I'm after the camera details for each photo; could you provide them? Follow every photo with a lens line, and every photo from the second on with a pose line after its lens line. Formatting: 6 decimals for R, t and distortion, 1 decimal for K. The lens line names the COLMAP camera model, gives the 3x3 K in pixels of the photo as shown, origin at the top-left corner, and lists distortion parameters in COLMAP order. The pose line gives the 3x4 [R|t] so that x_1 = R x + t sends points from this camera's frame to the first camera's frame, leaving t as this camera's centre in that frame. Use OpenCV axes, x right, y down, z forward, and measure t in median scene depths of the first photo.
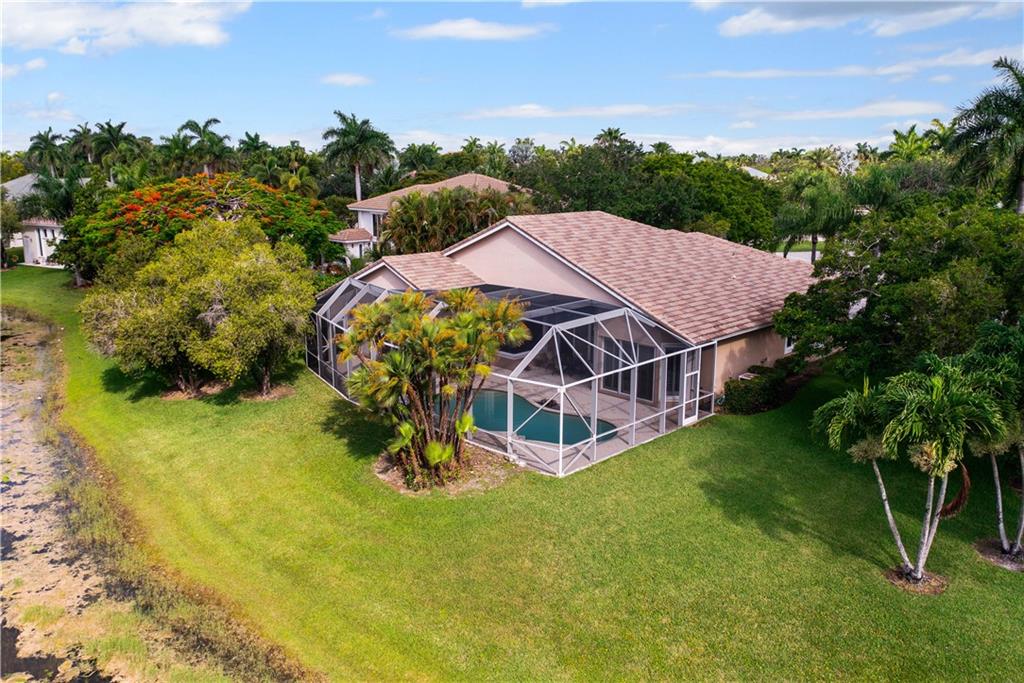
lens RADIAL K [[831.2, 0, 509.8], [0, 831.2, 311.1], [0, 0, 1]] dist [-0.012992, 0.001588]
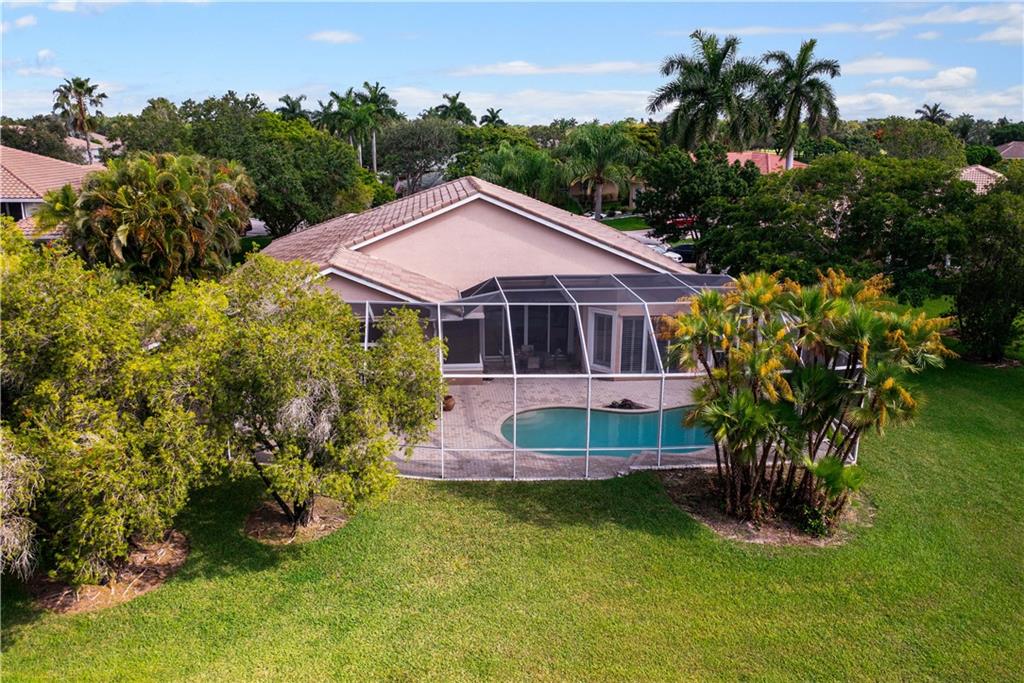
lens RADIAL K [[831.2, 0, 509.8], [0, 831.2, 311.1], [0, 0, 1]] dist [-0.012992, 0.001588]
pose [[0.632282, -0.183661, 0.752654, -0.717654], [0.139892, 0.982591, 0.122250, -0.109050], [-0.762004, 0.027994, 0.646967, 0.603271]]
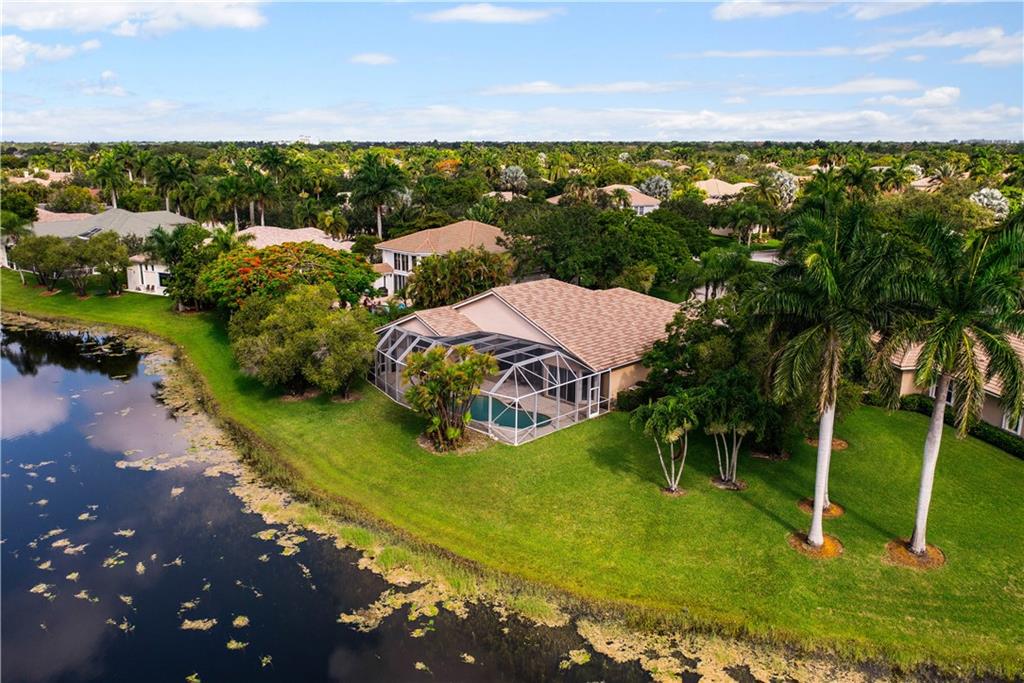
lens RADIAL K [[828.3, 0, 514.6], [0, 828.3, 268.9], [0, 0, 1]] dist [-0.005907, -0.005599]
pose [[0.999941, 0.003767, 0.010194, 0.032454], [-0.003442, 0.999491, -0.031705, -0.129852], [-0.010308, 0.031668, 0.999445, -0.812707]]
